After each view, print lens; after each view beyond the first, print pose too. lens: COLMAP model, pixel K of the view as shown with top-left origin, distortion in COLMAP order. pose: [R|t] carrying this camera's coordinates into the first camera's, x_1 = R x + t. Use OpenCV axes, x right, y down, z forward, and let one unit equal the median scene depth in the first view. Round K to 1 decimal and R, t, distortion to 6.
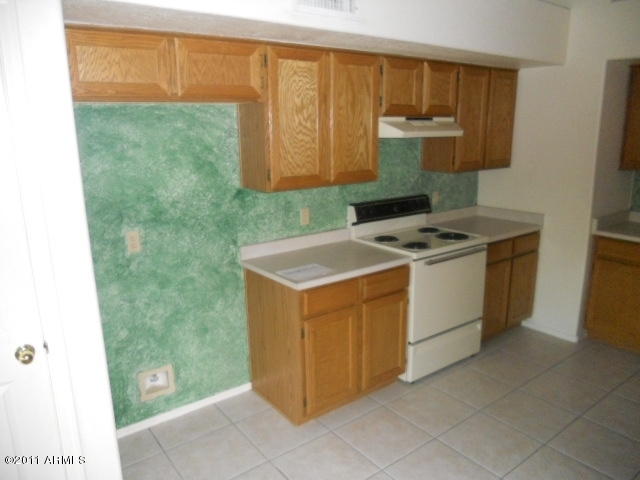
lens RADIAL K [[478.4, 0, 320.0], [0, 478.4, 240.0], [0, 0, 1]] dist [-0.056968, 0.001875]
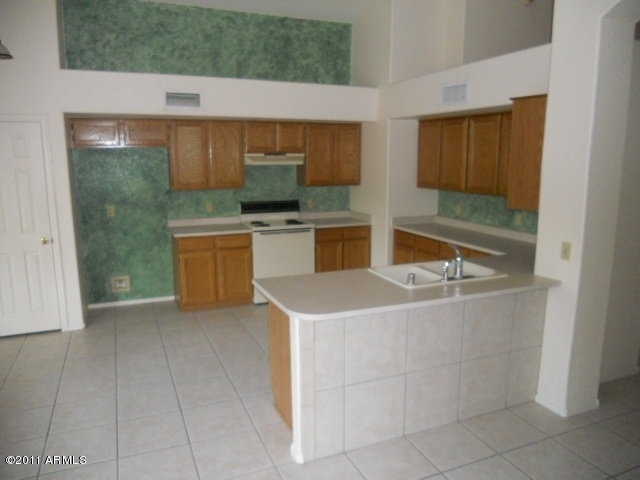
lens RADIAL K [[478.4, 0, 320.0], [0, 478.4, 240.0], [0, 0, 1]] dist [-0.056968, 0.001875]
pose [[0.970398, 0.051460, -0.235967, 0.884157], [-0.065506, 0.996493, -0.052073, 0.155504], [0.232459, 0.065989, 0.970365, -0.718180]]
